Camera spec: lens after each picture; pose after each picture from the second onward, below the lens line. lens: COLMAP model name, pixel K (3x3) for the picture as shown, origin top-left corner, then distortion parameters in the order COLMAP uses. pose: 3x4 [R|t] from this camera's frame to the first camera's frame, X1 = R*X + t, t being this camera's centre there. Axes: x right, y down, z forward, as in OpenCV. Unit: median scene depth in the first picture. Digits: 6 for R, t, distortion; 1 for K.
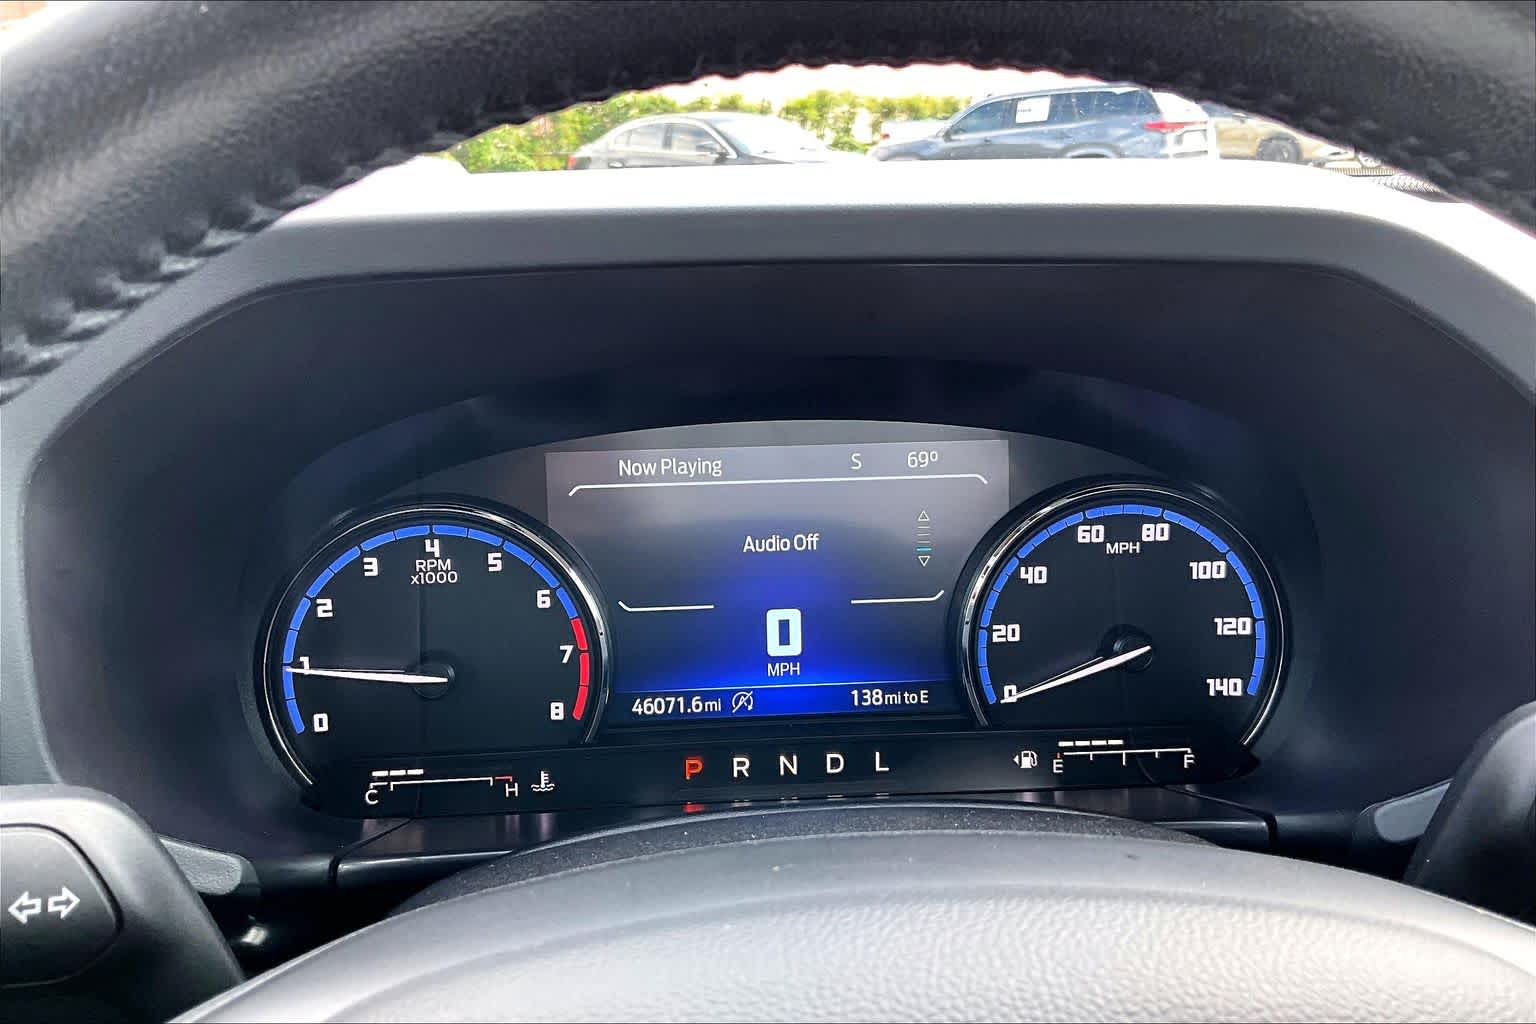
lens RADIAL K [[1288.4, 0, 772.5], [0, 1288.4, 497.3], [0, 0, 1]] dist [0.100665, -0.189037]
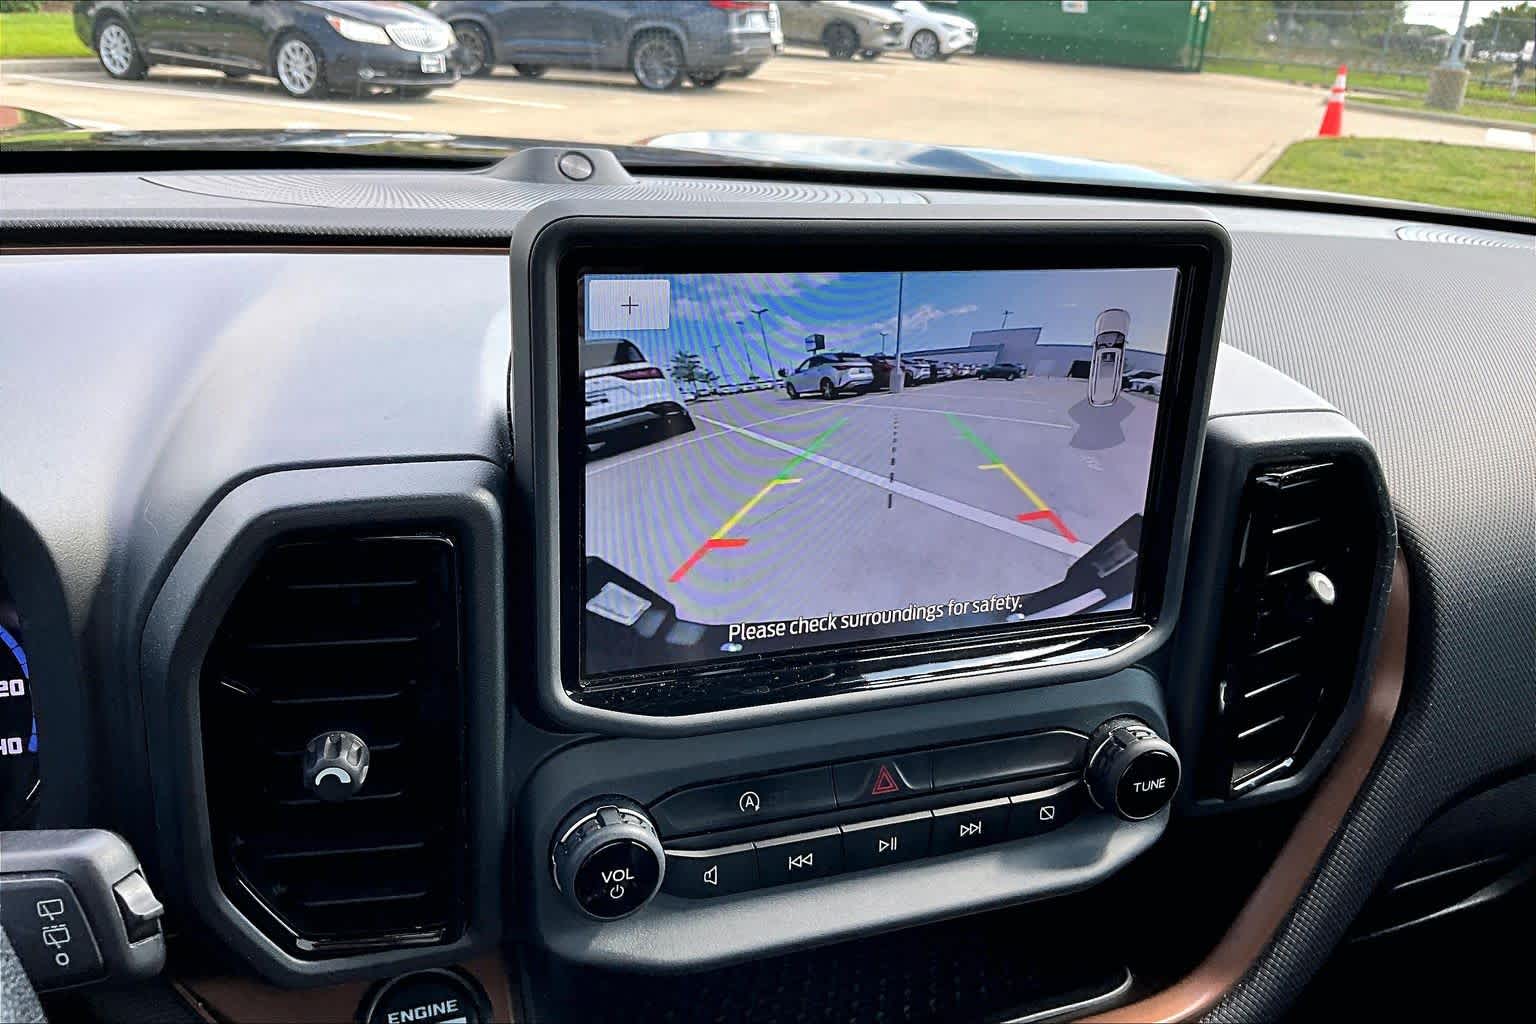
lens RADIAL K [[1293.7, 0, 772.5], [0, 1293.7, 488.7], [0, 0, 1]] dist [0.091074, -0.153887]
pose [[0.950983, -0.031401, 0.307645, 0.624530], [0.003533, 0.995870, 0.090727, -0.148695], [-0.309223, -0.085193, 0.947166, -0.138781]]
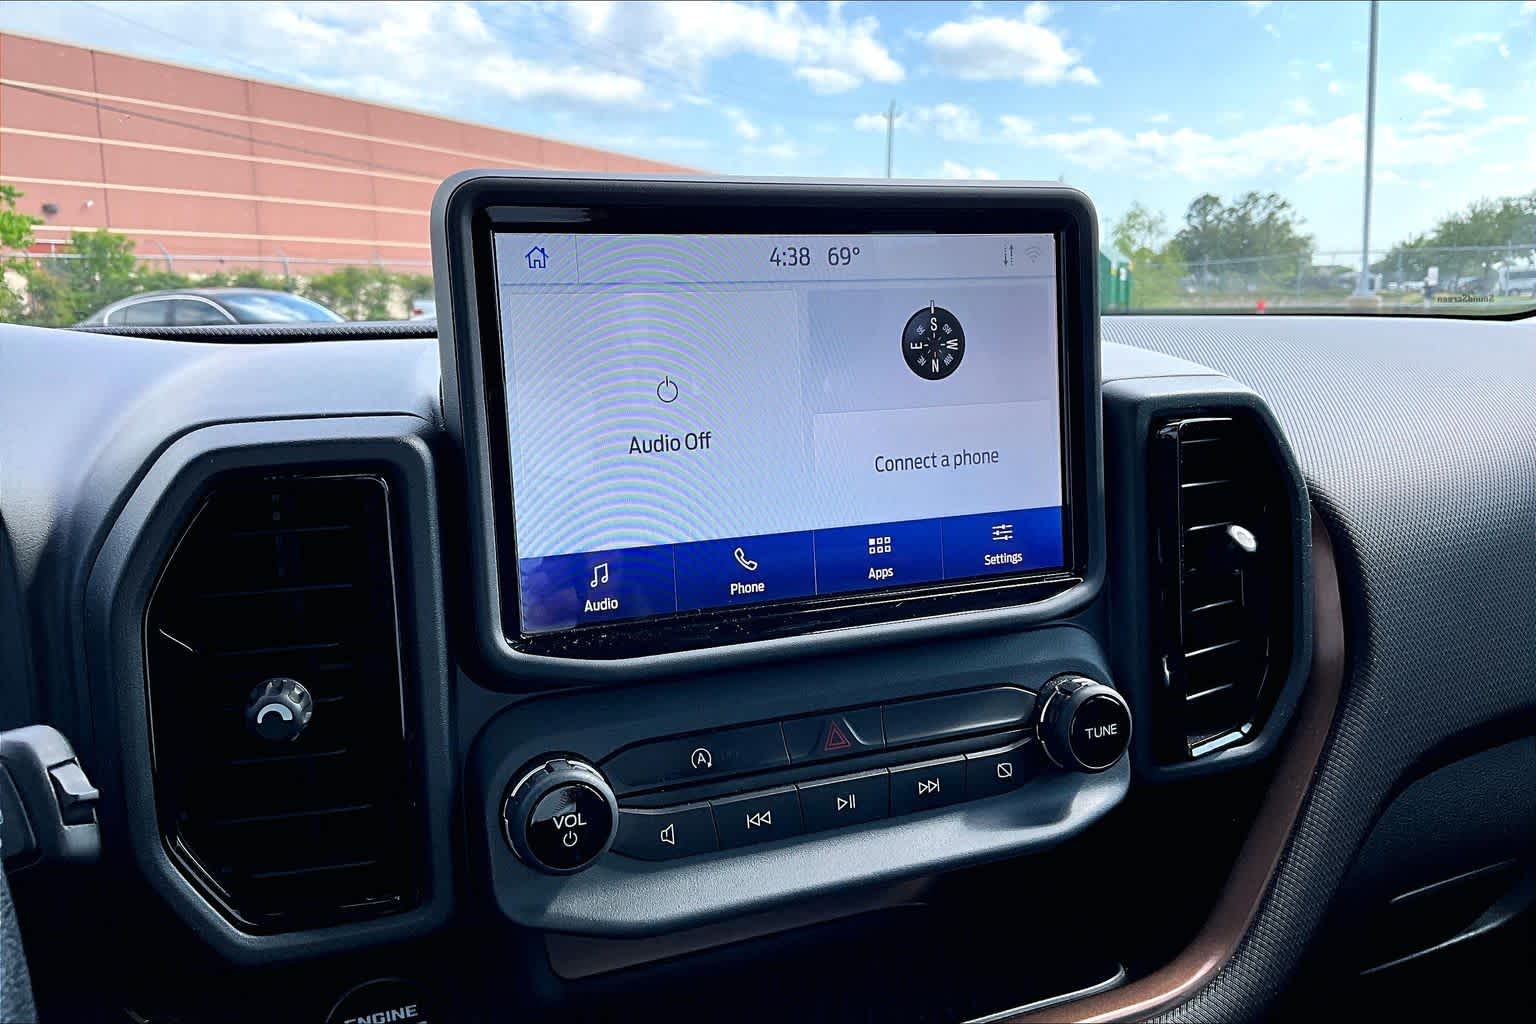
lens RADIAL K [[1288.4, 0, 772.5], [0, 1288.4, 497.3], [0, 0, 1]] dist [0.100665, -0.189037]
pose [[0.941922, -0.055490, 0.331216, 0.639277], [0.097726, 0.988863, -0.112246, 0.079641], [-0.321299, 0.138096, 0.936855, -0.181862]]
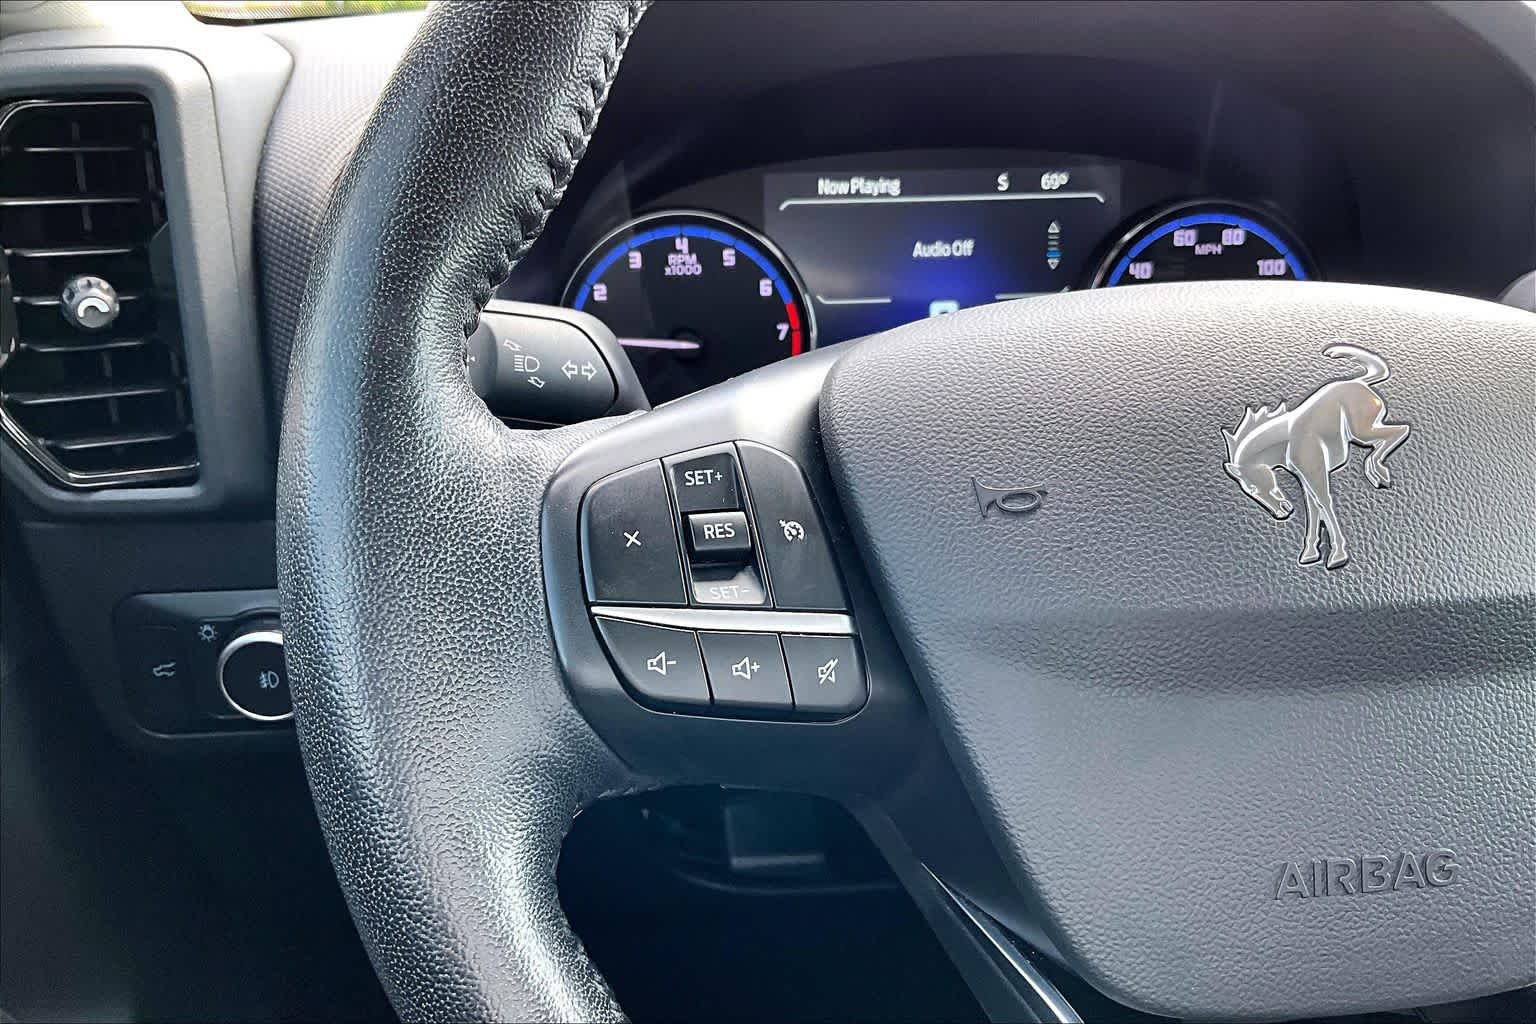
lens RADIAL K [[1288.4, 0, 772.5], [0, 1288.4, 497.3], [0, 0, 1]] dist [0.100665, -0.189037]
pose [[0.998754, -0.010720, 0.048735, -0.229627], [0.008215, 0.998649, 0.051306, 0.215748], [-0.049219, -0.050842, 0.997493, -0.286366]]
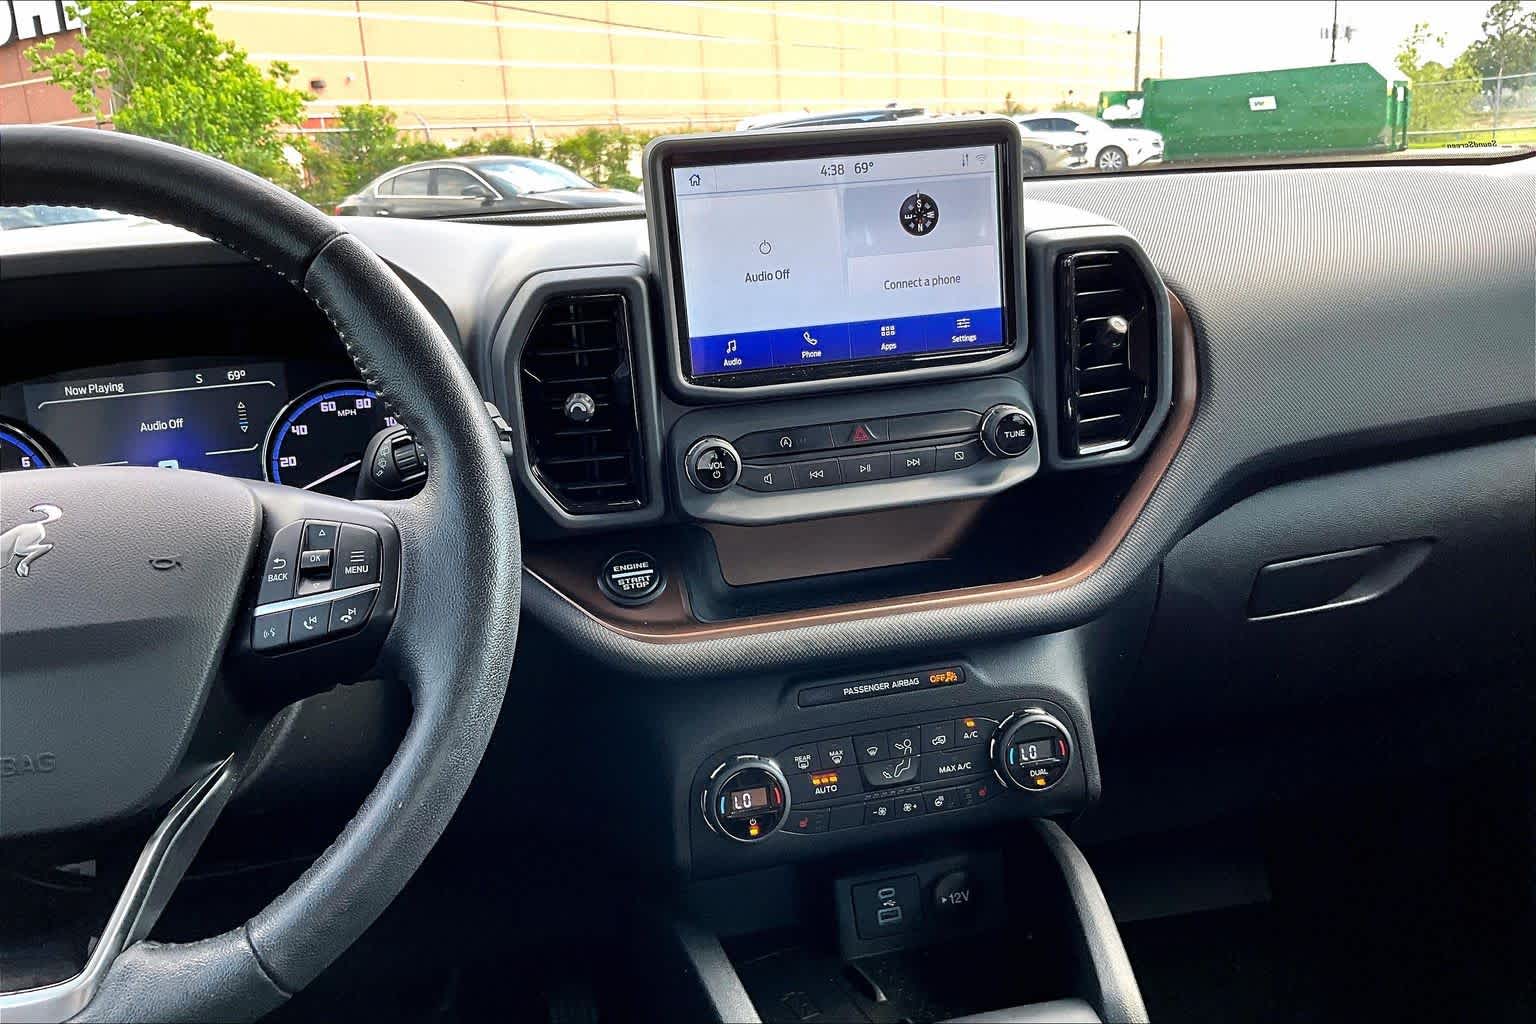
lens RADIAL K [[1283.0, 0, 768.0], [0, 1283.0, 512.0], [0, 0, 1]] dist [0.093282, -0.186342]
pose [[0.985654, -0.090748, 0.142307, 0.603071], [0.092564, 0.995687, -0.006185, 0.257591], [-0.141132, 0.019269, 0.989803, -1.006790]]
